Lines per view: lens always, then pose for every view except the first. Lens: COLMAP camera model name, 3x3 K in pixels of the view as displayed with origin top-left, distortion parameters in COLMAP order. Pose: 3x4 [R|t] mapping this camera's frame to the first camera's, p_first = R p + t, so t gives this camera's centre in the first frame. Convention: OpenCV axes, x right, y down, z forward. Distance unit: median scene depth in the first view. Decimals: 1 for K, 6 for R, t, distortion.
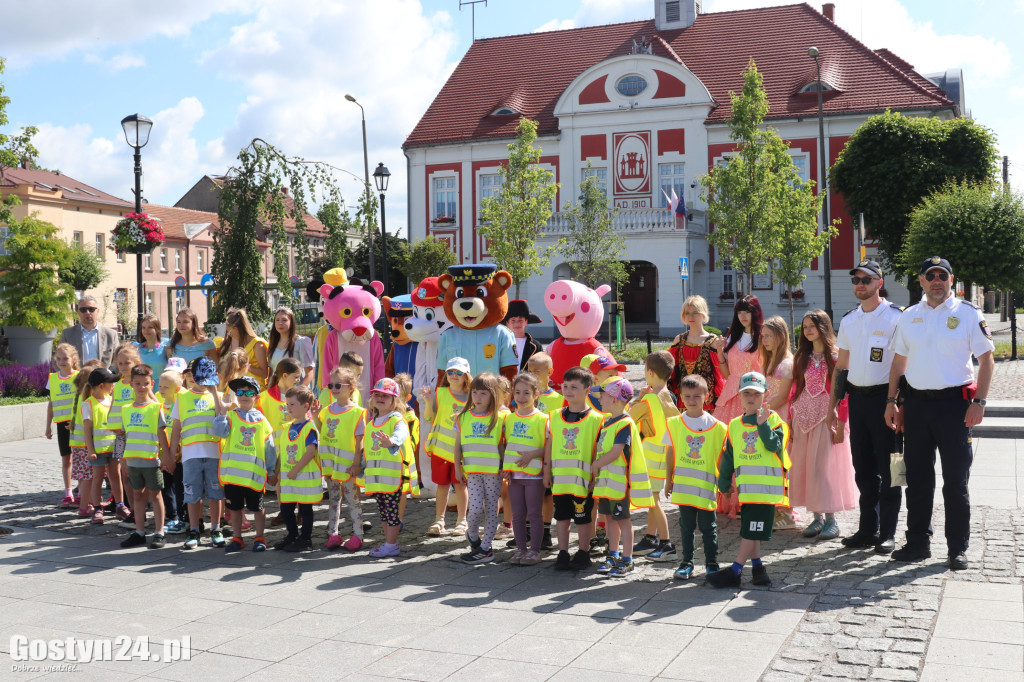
lens RADIAL K [[1137.6, 0, 512.0], [0, 1137.6, 341.0], [0, 0, 1]] dist [-0.129749, 0.063647]
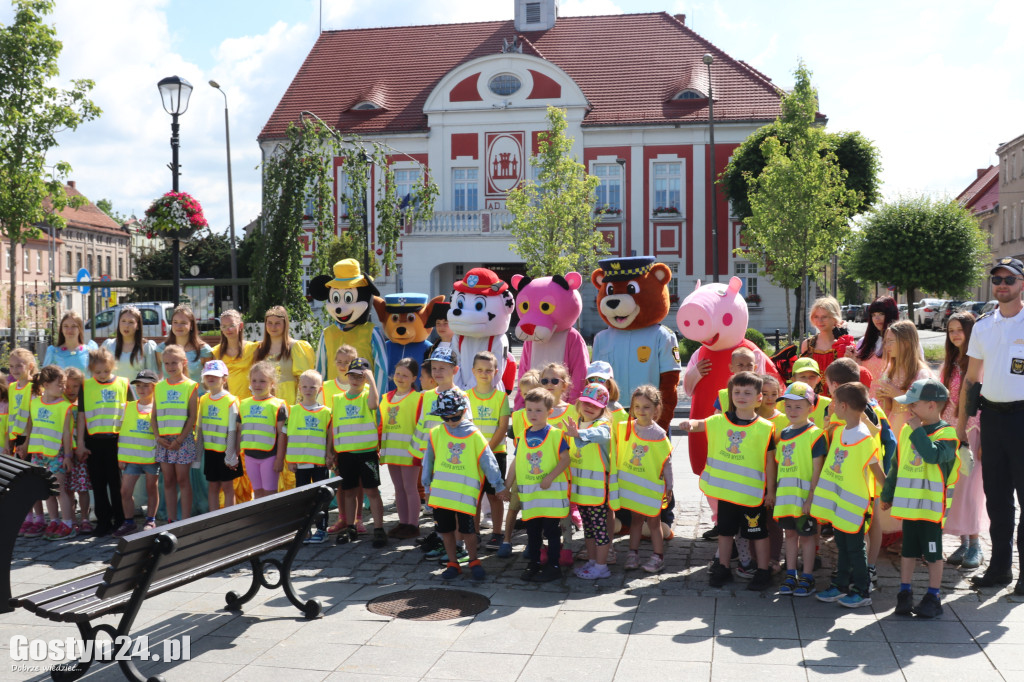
lens RADIAL K [[1140.3, 0, 509.9], [0, 1140.3, 331.7], [0, 0, 1]] dist [-0.169123, 0.314164]
pose [[0.976616, 0.005440, 0.214923, -0.101074], [-0.002682, 0.999910, -0.013123, 0.001119], [-0.214976, 0.012240, 0.976543, 0.041576]]
